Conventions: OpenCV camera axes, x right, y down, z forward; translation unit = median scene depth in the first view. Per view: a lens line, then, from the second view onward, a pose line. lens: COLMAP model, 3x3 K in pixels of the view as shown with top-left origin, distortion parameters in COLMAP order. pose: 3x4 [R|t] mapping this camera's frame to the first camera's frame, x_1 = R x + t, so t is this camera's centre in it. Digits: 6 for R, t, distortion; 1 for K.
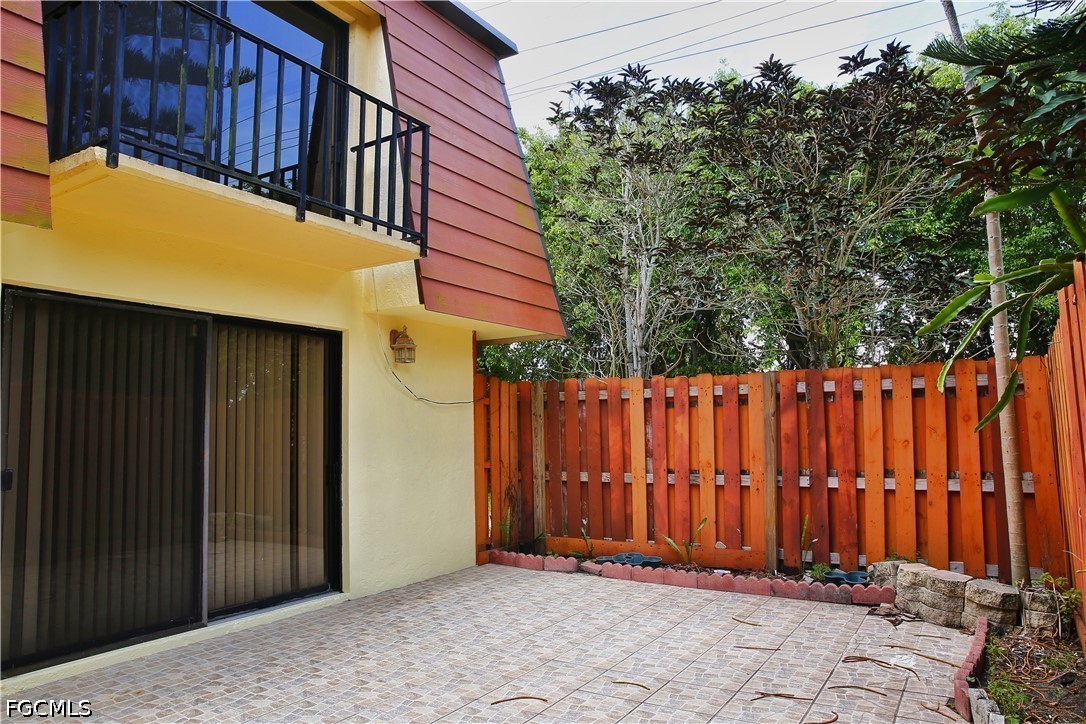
lens RADIAL K [[738.0, 0, 543.6], [0, 738.0, 364.6], [0, 0, 1]] dist [-0.106813, 0.081513]
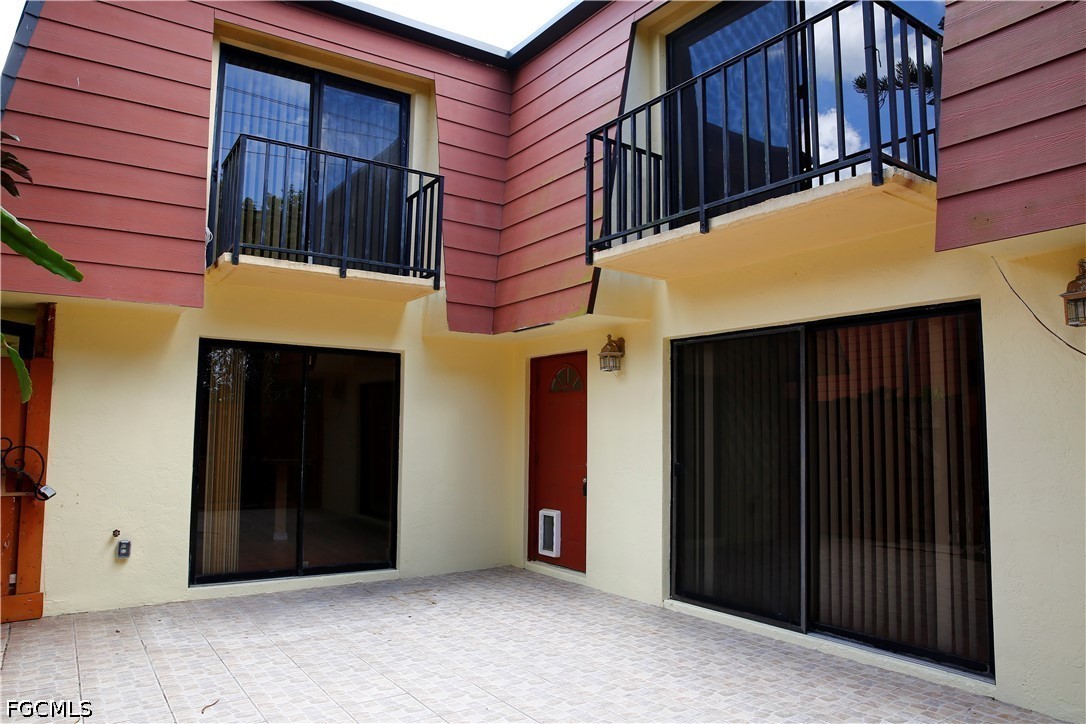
lens RADIAL K [[738.0, 0, 543.6], [0, 738.0, 364.6], [0, 0, 1]] dist [-0.106813, 0.081513]
pose [[-0.414128, -0.070261, -0.907503, 0.691189], [0.076796, 0.990764, -0.111753, 0.082763], [0.906973, -0.115973, -0.404908, 1.233745]]
